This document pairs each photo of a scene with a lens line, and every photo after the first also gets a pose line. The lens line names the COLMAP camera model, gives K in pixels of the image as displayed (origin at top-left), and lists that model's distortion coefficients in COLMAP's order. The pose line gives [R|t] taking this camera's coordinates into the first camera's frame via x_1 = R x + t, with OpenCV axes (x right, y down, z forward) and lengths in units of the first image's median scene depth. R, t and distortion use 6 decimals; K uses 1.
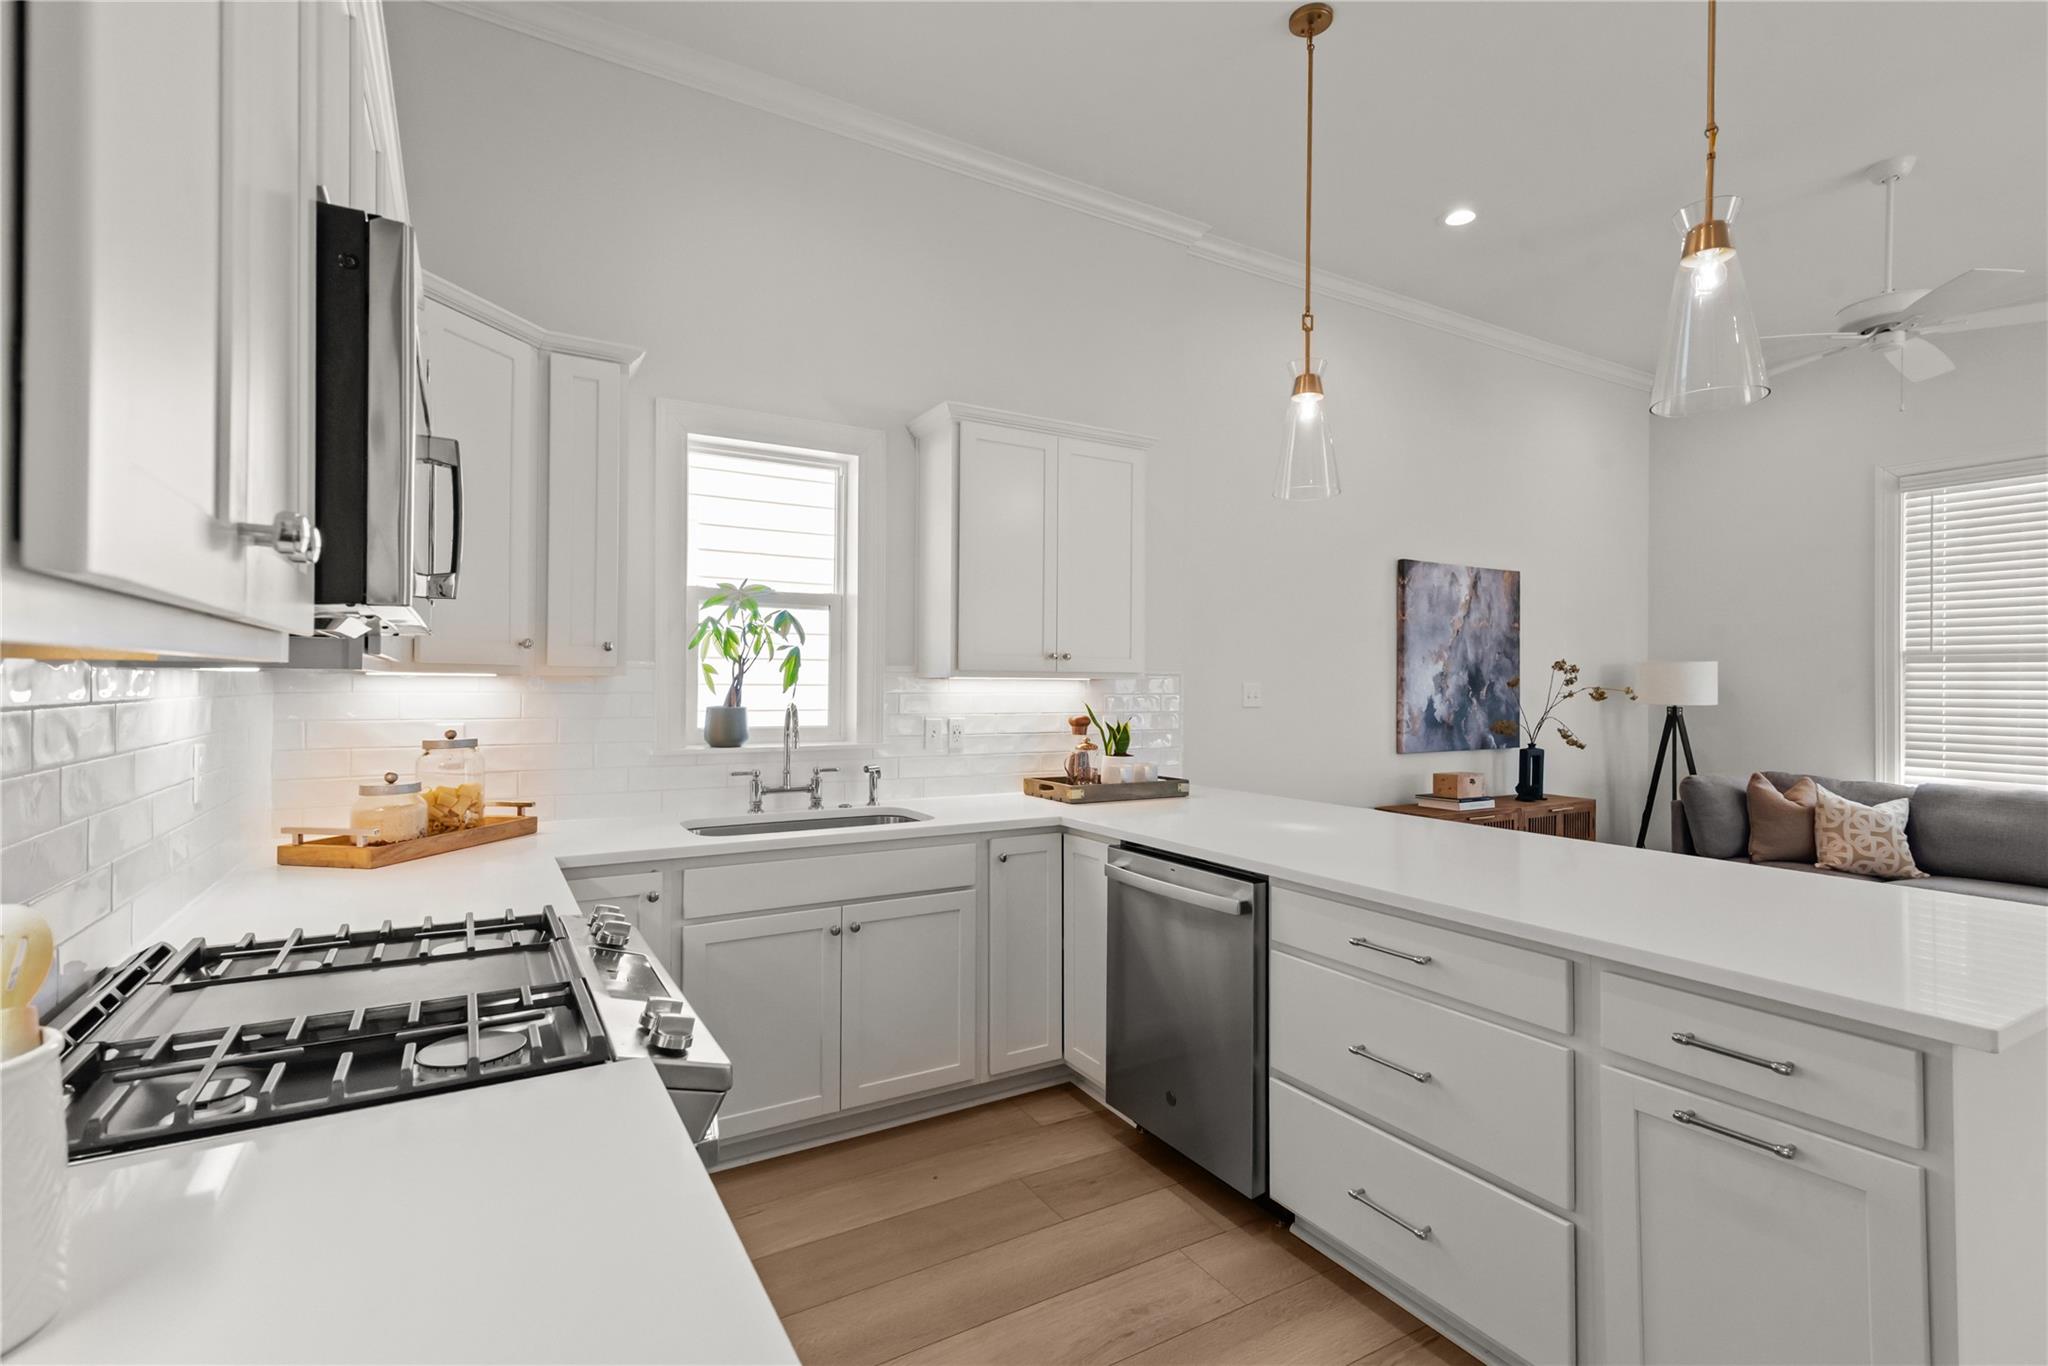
lens RADIAL K [[943.0, 0, 989.5], [0, 943.0, 681.7], [0, 0, 1]] dist [0.013015, -0.000135]
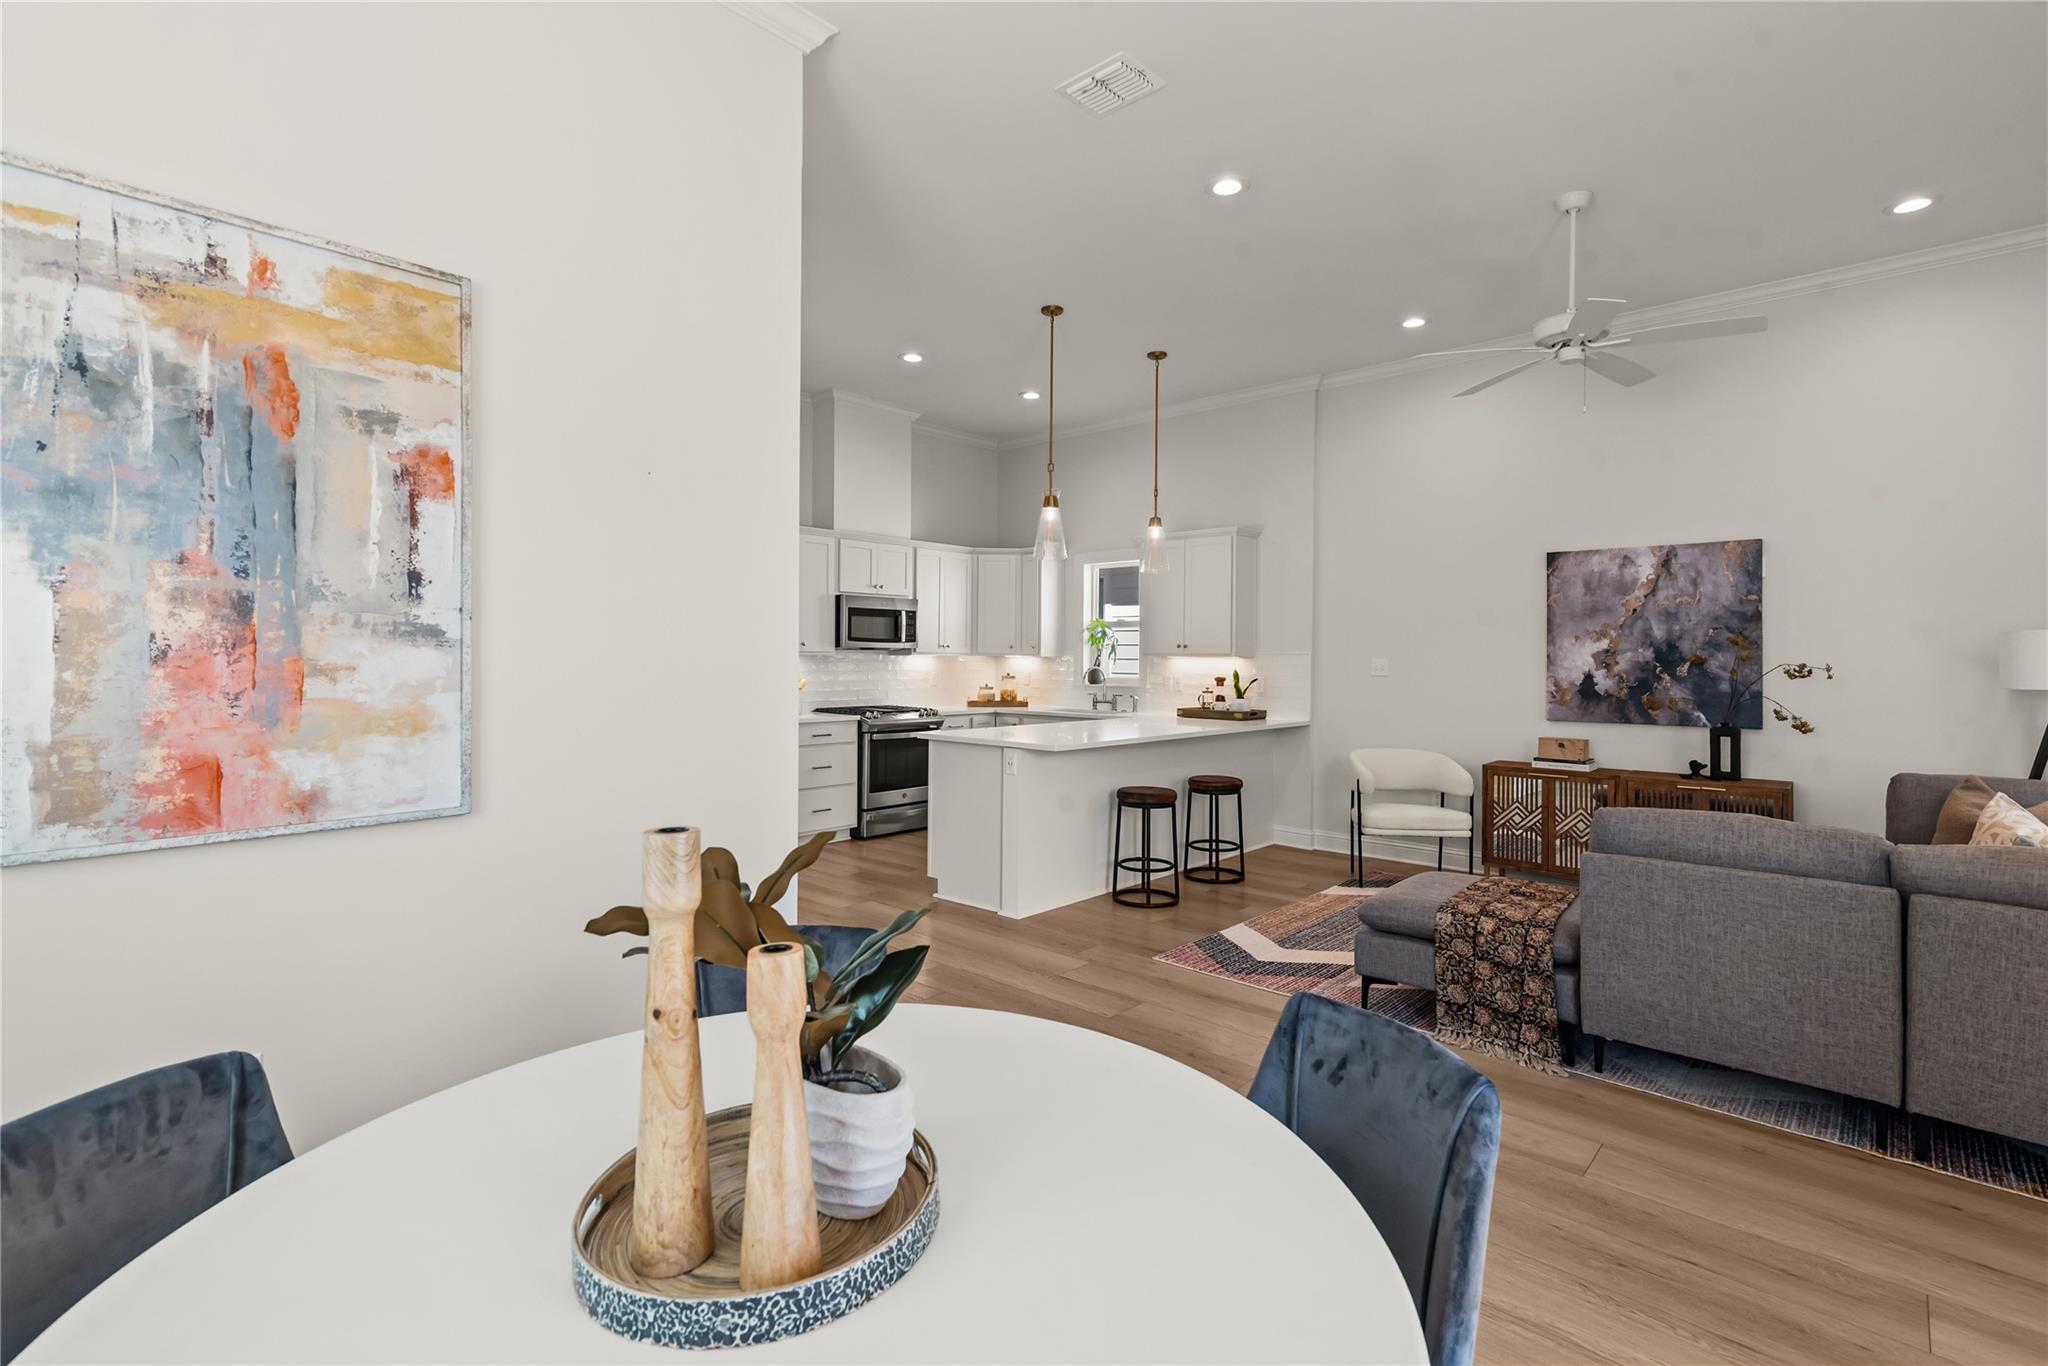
lens RADIAL K [[943.0, 0, 1007.4], [0, 943.0, 654.0], [0, 0, 1]] dist [0.013015, -0.000135]
pose [[0.281014, -0.006835, -0.959679, 1.361037], [-0.001798, 0.999969, -0.007649, 0.004983], [0.959702, 0.003875, 0.280993, 0.033806]]
